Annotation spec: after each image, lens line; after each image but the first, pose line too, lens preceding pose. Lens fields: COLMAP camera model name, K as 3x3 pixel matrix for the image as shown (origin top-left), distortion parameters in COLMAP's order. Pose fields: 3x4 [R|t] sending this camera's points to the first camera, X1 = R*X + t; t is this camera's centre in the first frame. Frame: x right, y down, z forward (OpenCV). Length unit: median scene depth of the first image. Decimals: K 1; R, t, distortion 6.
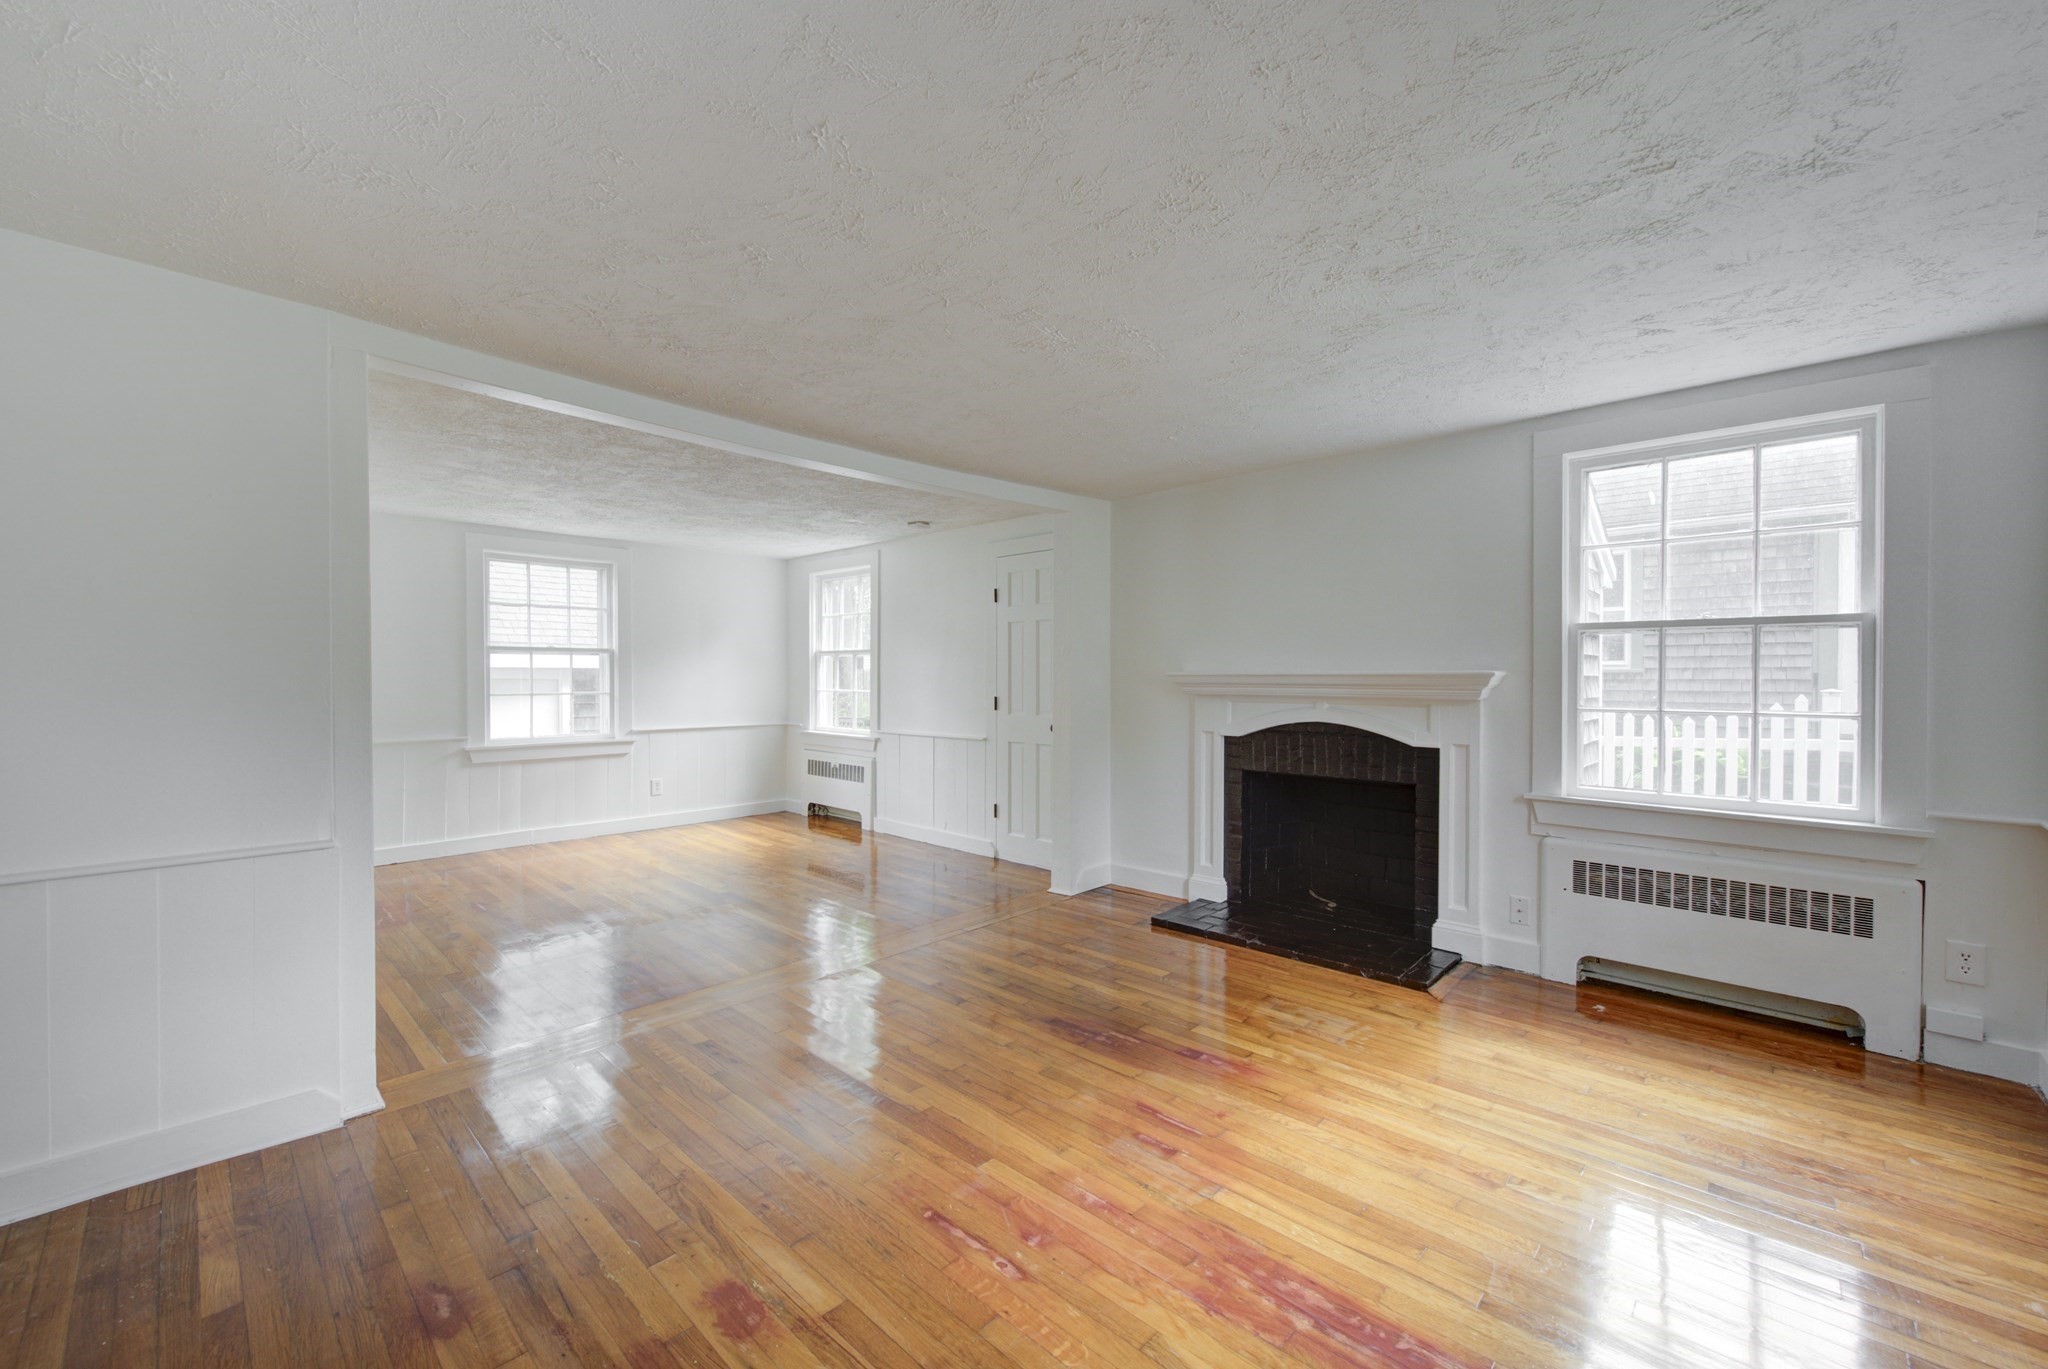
lens RADIAL K [[809.1, 0, 1020.1], [0, 809.1, 681.0], [0, 0, 1]] dist [0.000162, -0.000361]
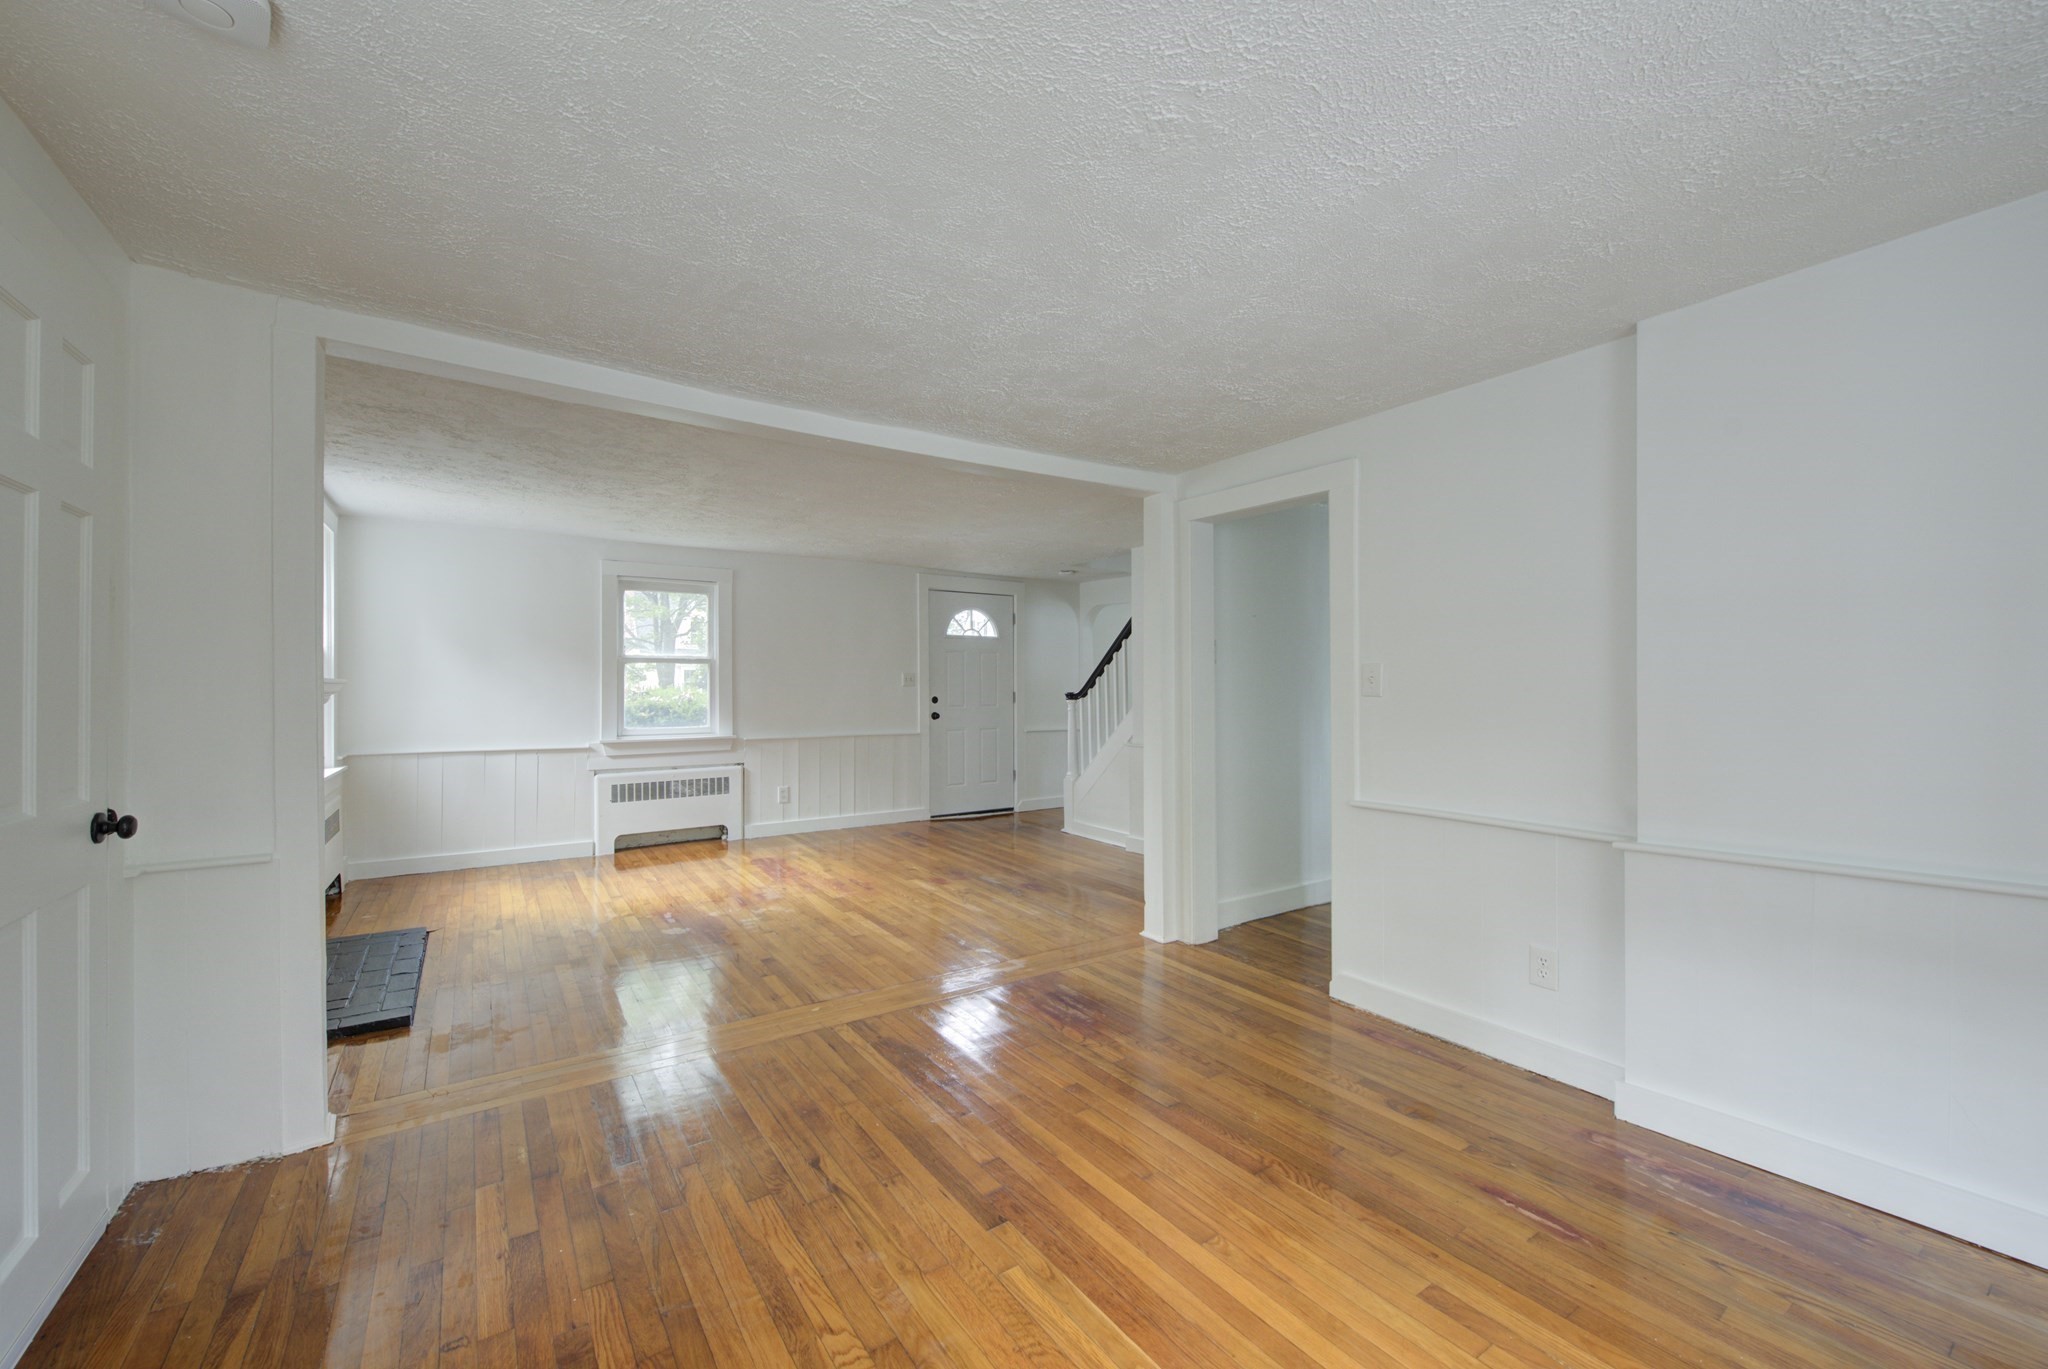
lens RADIAL K [[809.1, 0, 1020.1], [0, 809.1, 681.0], [0, 0, 1]] dist [0.000162, -0.000361]
pose [[-0.976717, 0.001169, 0.214530, -1.013951], [0.001442, 0.999998, 0.001118, -0.011328], [-0.214528, 0.001401, -0.976717, 3.054391]]
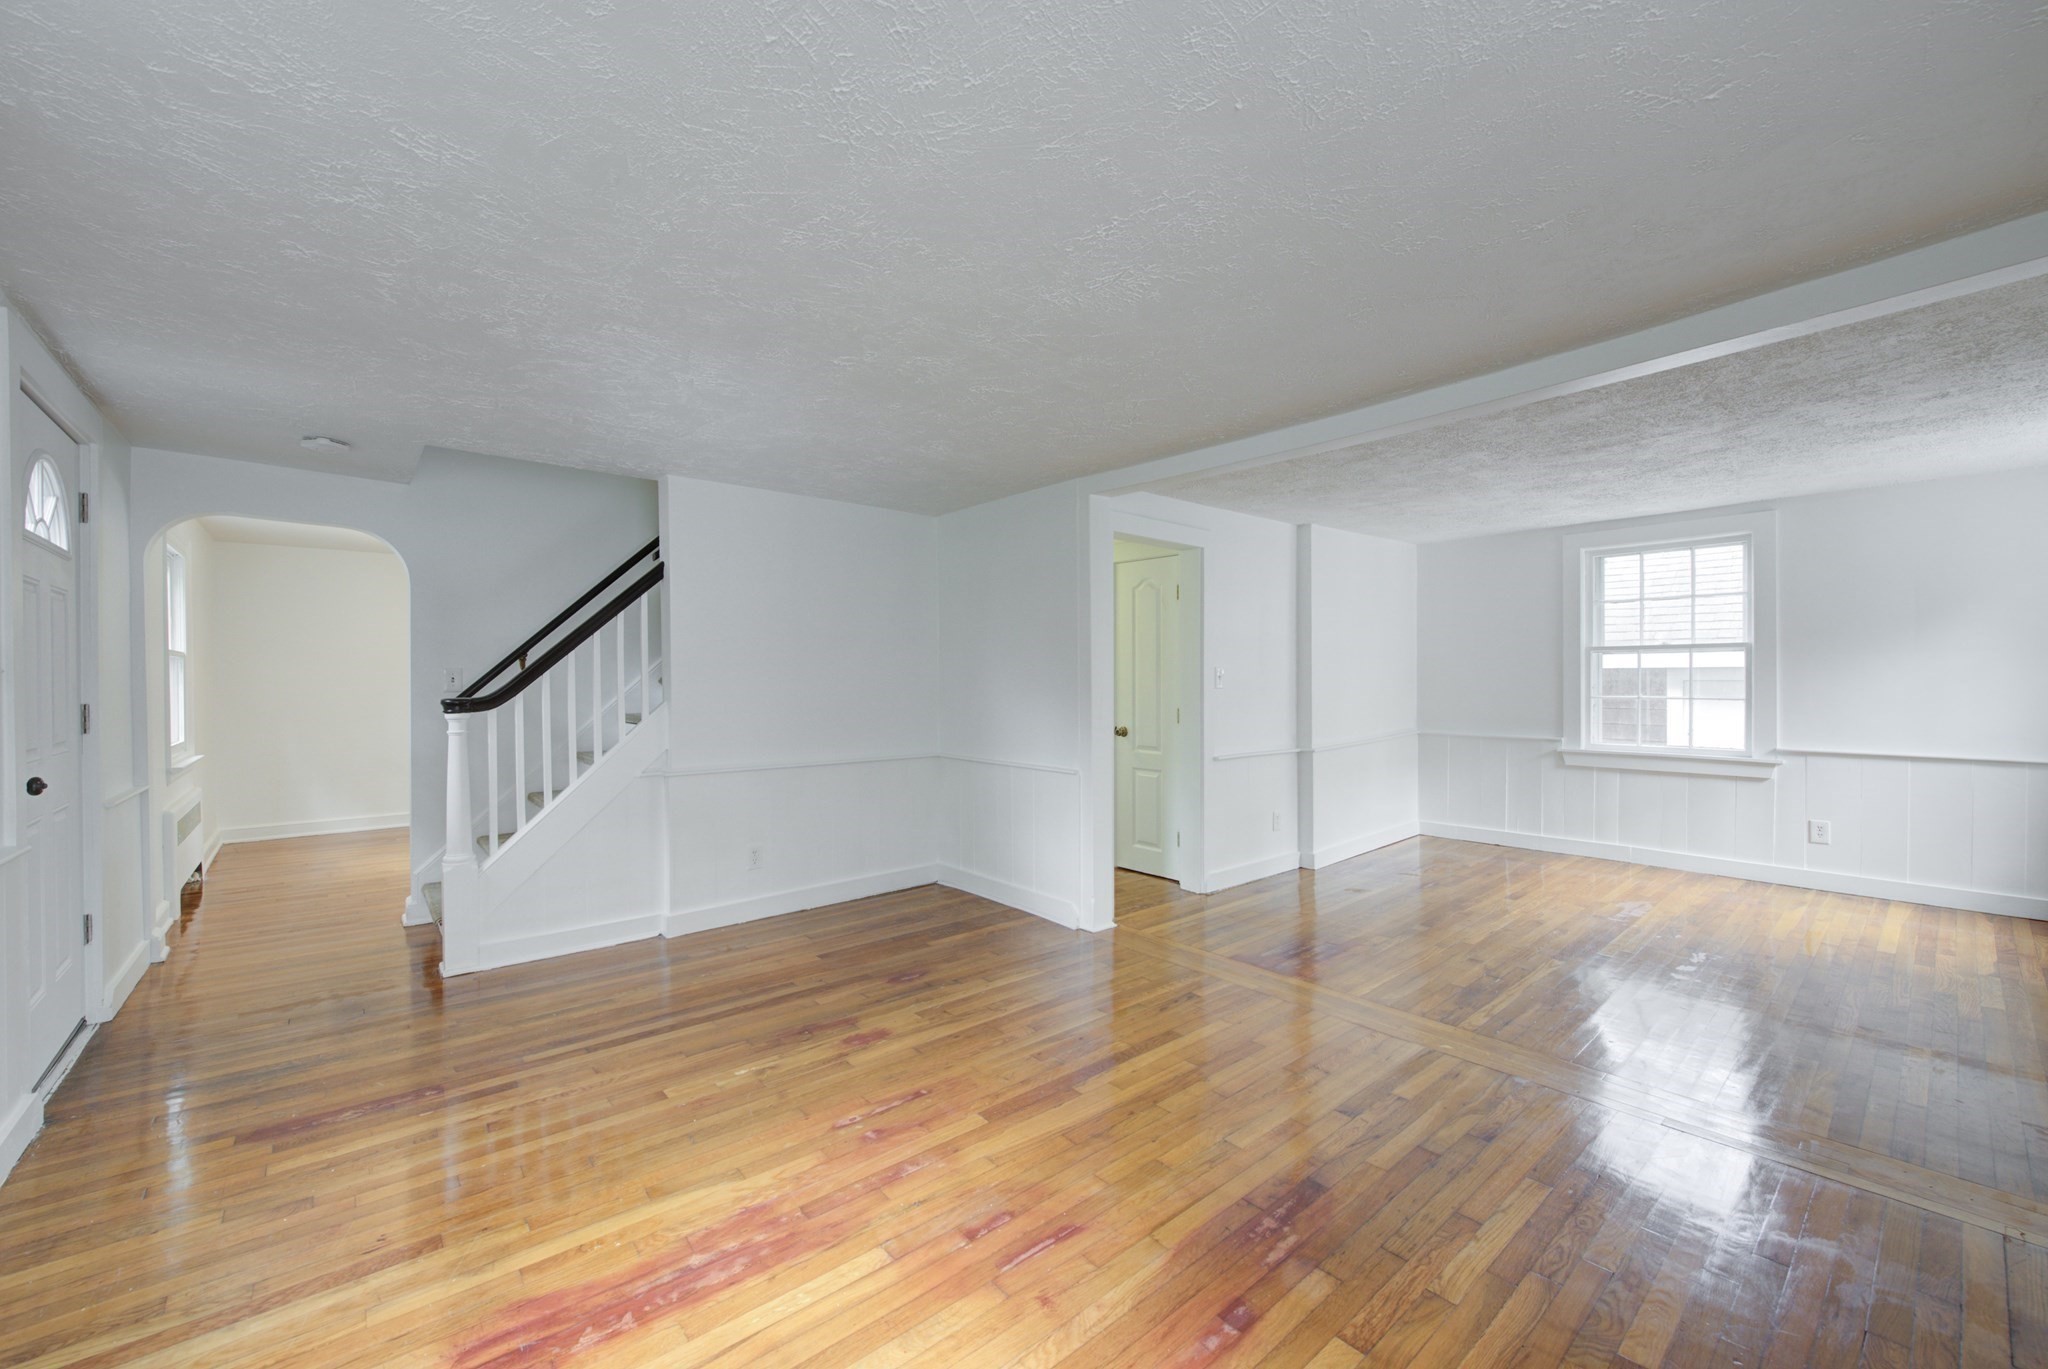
lens RADIAL K [[809.1, 0, 1020.1], [0, 809.1, 681.0], [0, 0, 1]] dist [0.000162, -0.000361]
pose [[-0.104288, 0.001518, -0.994546, 1.040400], [-0.001966, 0.999997, 0.001733, -0.007290], [0.994545, 0.002136, -0.104285, 1.147231]]
